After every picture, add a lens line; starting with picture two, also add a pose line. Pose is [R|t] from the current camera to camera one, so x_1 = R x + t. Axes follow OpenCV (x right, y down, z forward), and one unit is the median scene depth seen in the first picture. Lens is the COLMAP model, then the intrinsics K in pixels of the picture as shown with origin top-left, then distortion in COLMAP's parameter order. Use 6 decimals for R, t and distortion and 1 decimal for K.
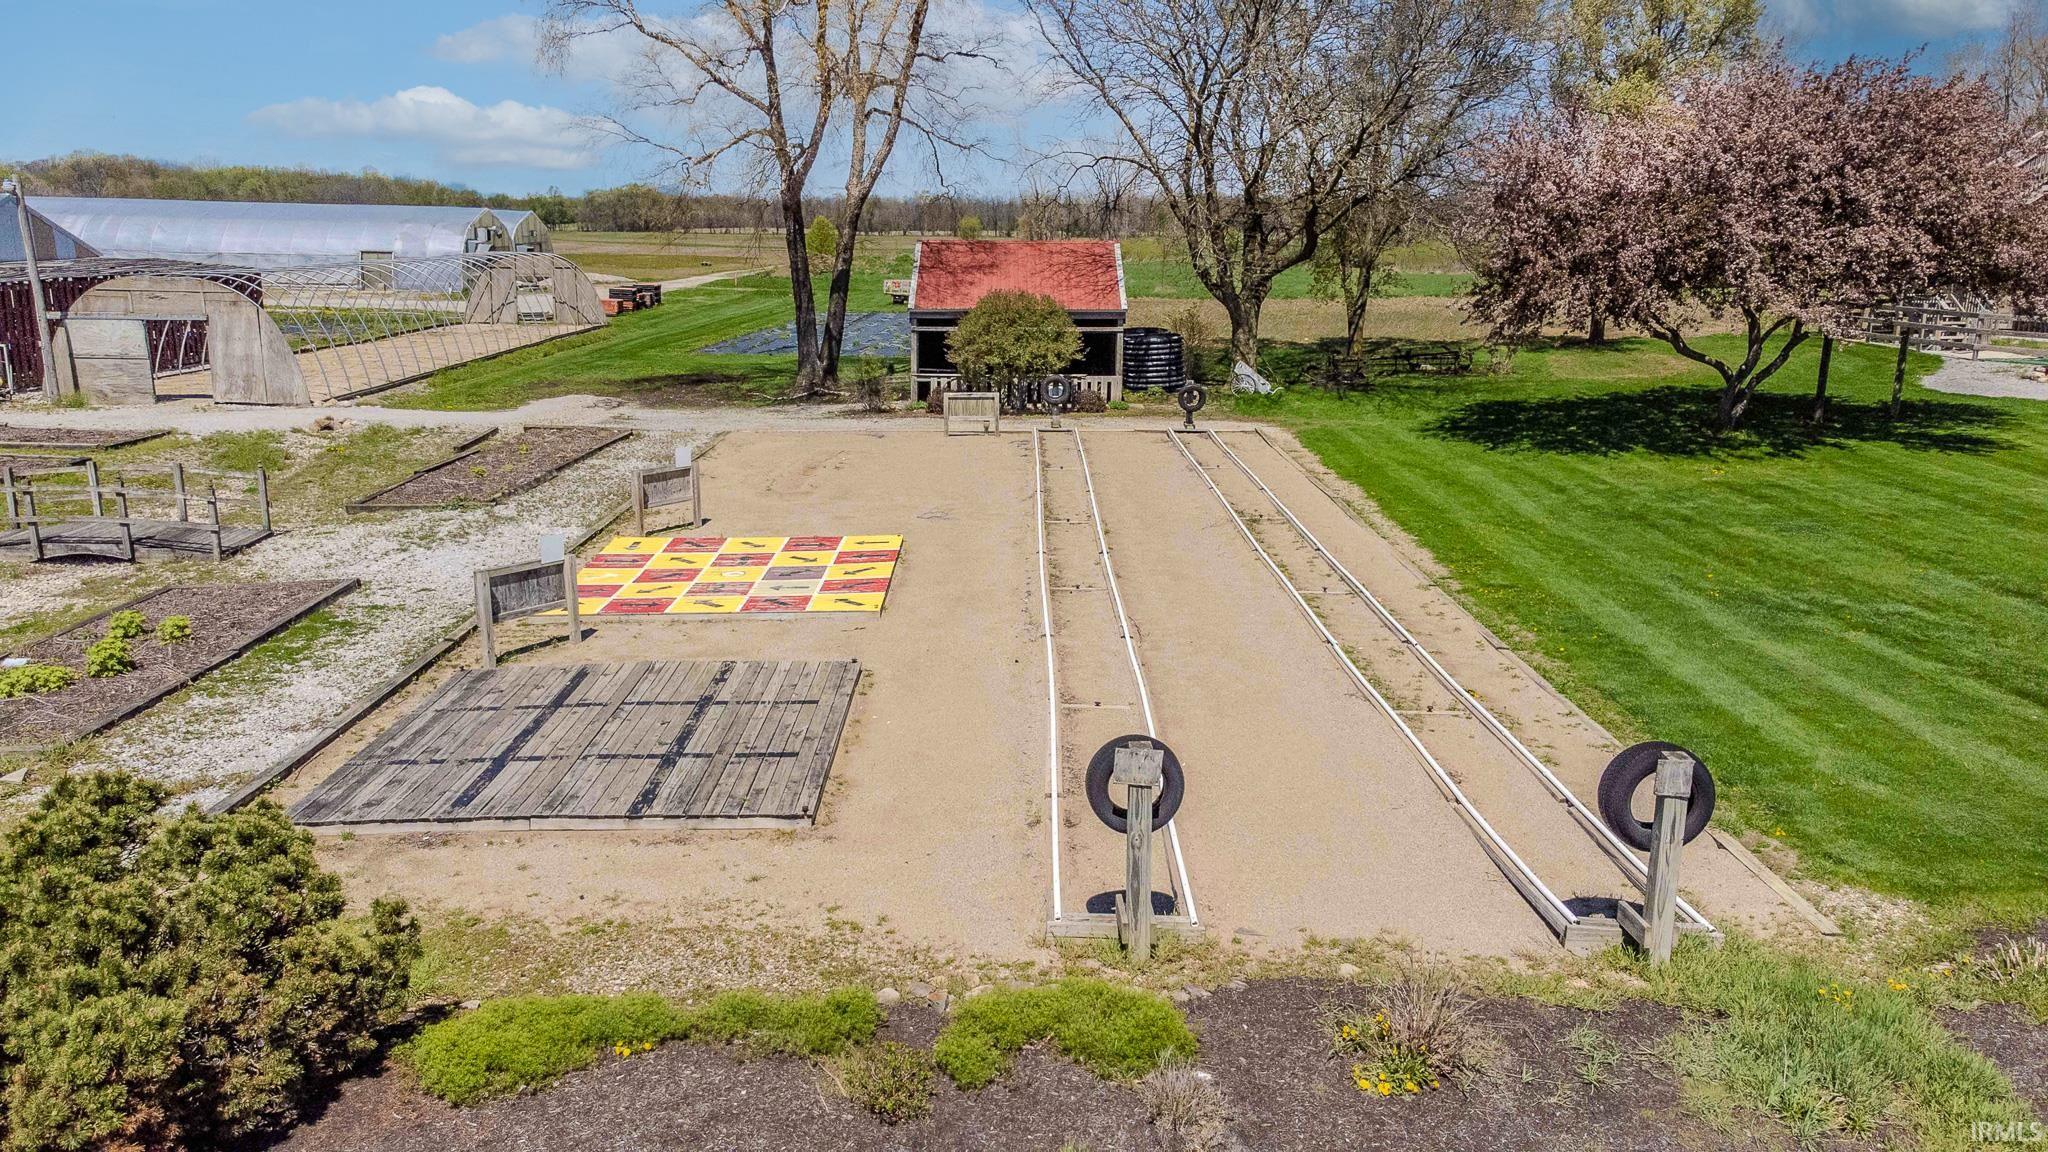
lens RADIAL K [[1572.8, 0, 1024.0], [0, 1572.8, 576.0], [0, 0, 1]] dist [0.070995, -0.001789]
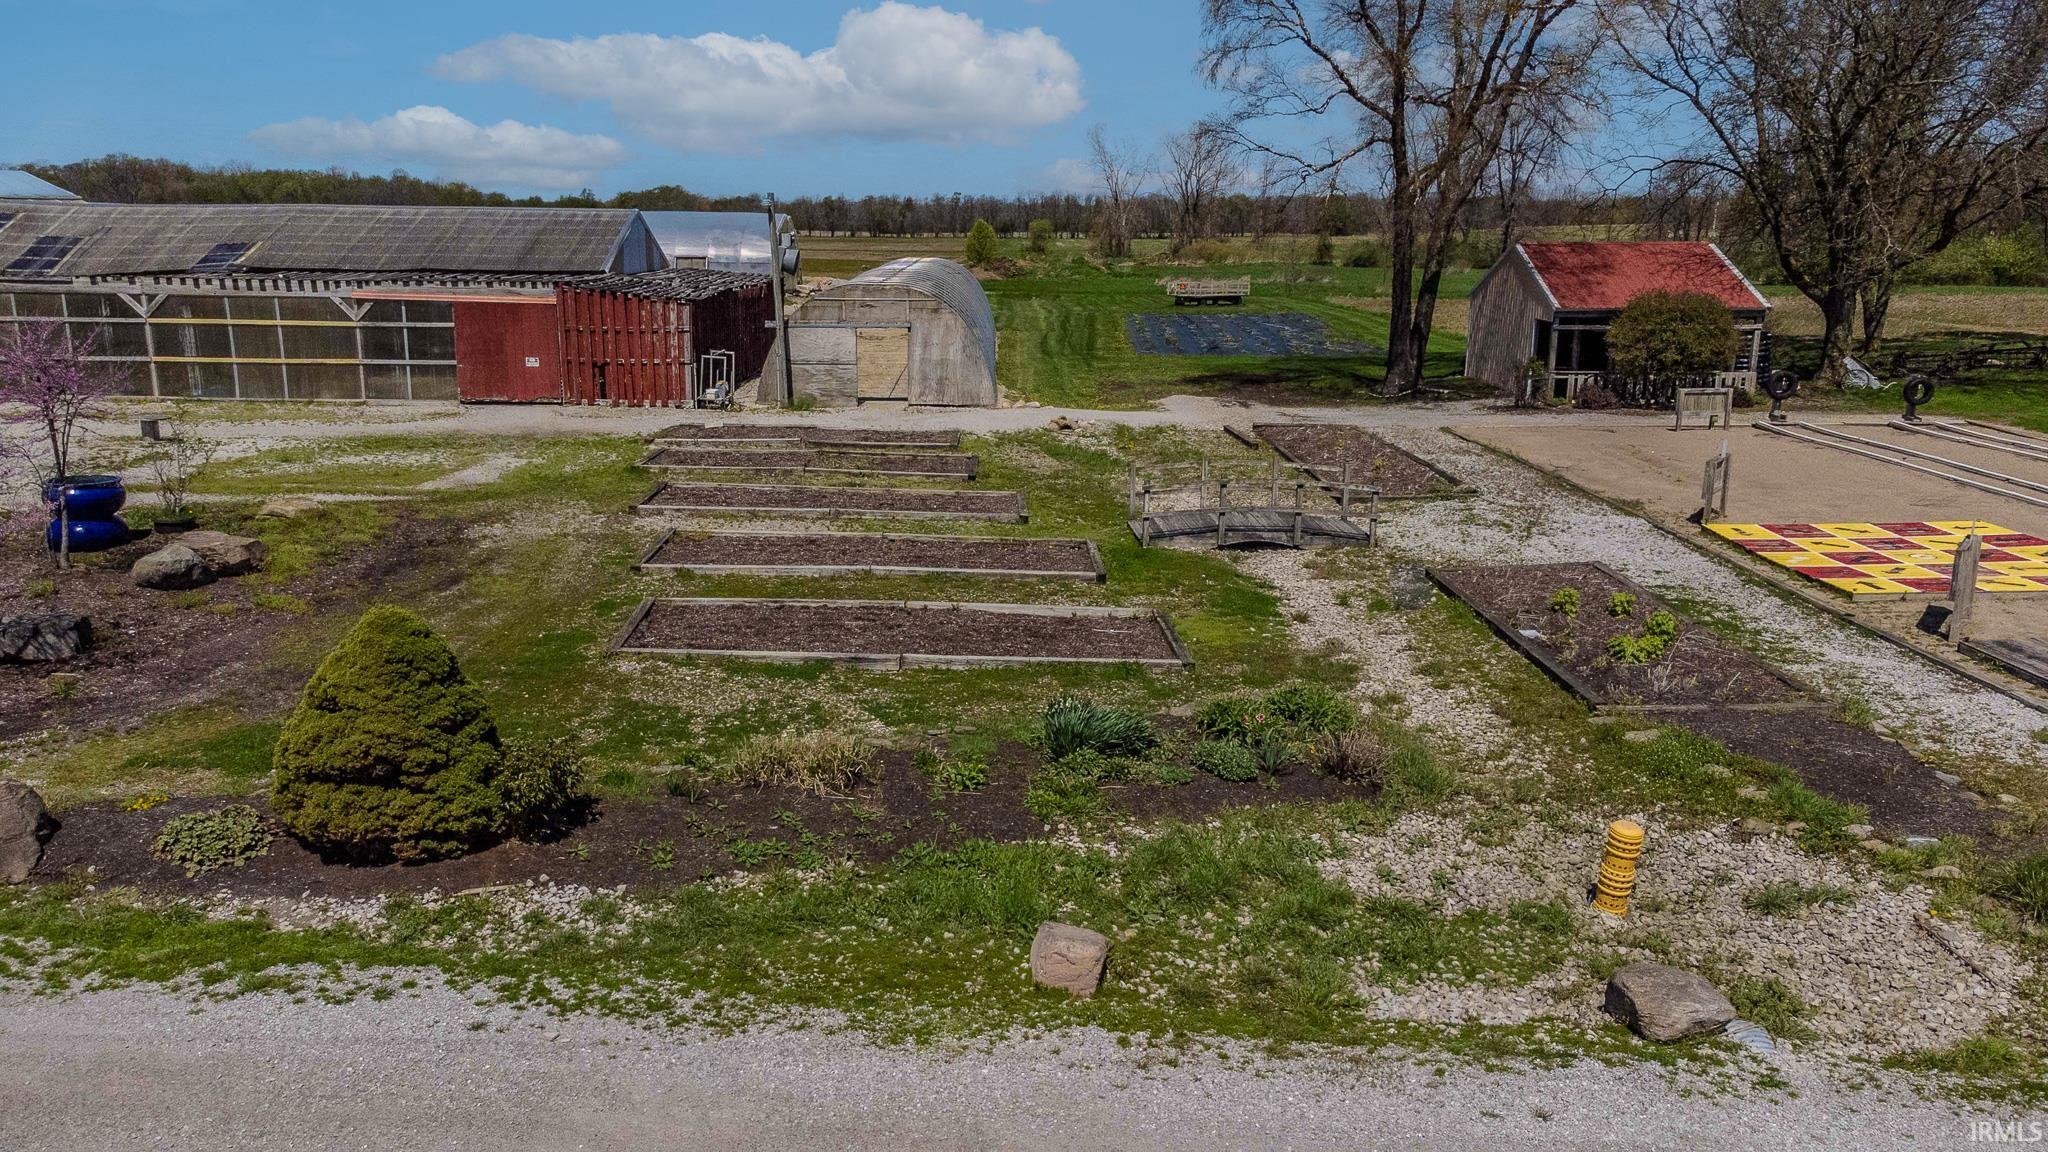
lens RADIAL K [[1572.8, 0, 1024.0], [0, 1572.8, 576.0], [0, 0, 1]] dist [0.070995, -0.001789]
pose [[0.999969, -0.002879, 0.007356, -0.436874], [0.002887, 0.999995, -0.000962, 0.006116], [-0.007353, 0.000983, 0.999972, -0.039853]]
